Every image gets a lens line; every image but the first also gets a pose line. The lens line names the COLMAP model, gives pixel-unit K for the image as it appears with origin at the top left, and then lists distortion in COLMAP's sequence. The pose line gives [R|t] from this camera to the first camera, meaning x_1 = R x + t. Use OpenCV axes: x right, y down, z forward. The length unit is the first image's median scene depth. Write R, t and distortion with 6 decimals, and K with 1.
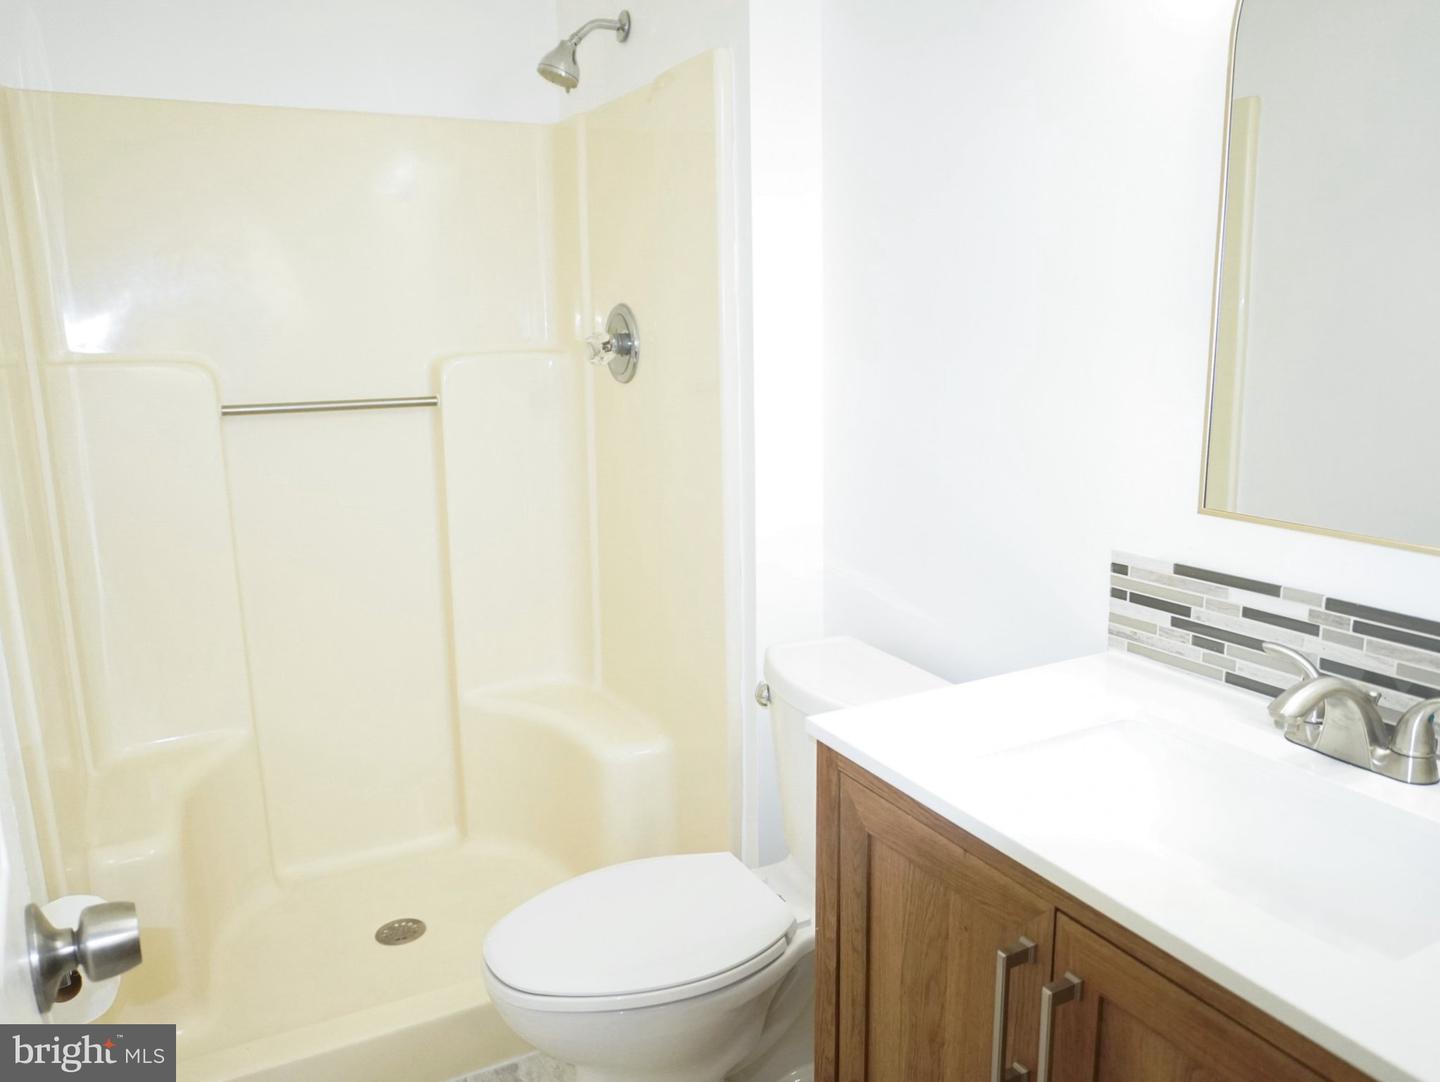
lens RADIAL K [[1061.2, 0, 723.7], [0, 1061.2, 542.7], [0, 0, 1]] dist [-0.052359, 0.003594]
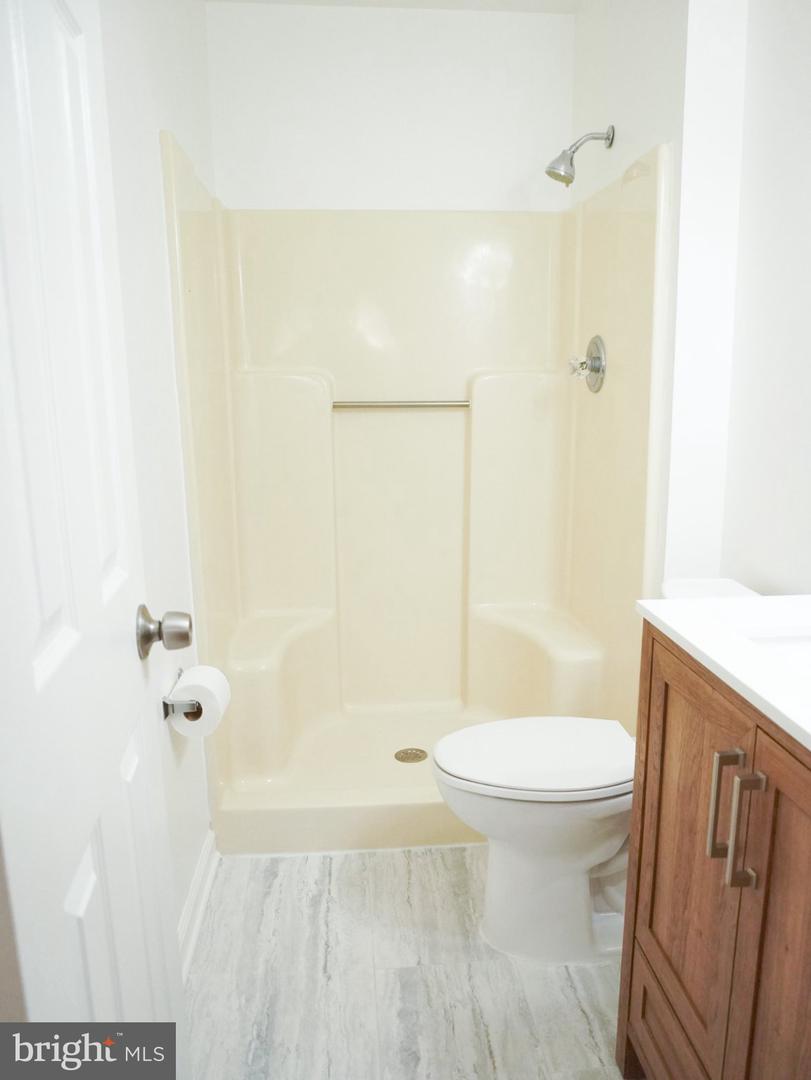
lens RADIAL K [[798.2, 0, 405.6], [0, 798.2, 543.4], [0, 0, 1]] dist [-0.069679, 0.002248]
pose [[0.917552, 0.084782, -0.388471, 0.107611], [-0.083156, 0.996315, 0.021030, 0.049156], [0.388822, 0.013008, 0.921221, -0.056820]]
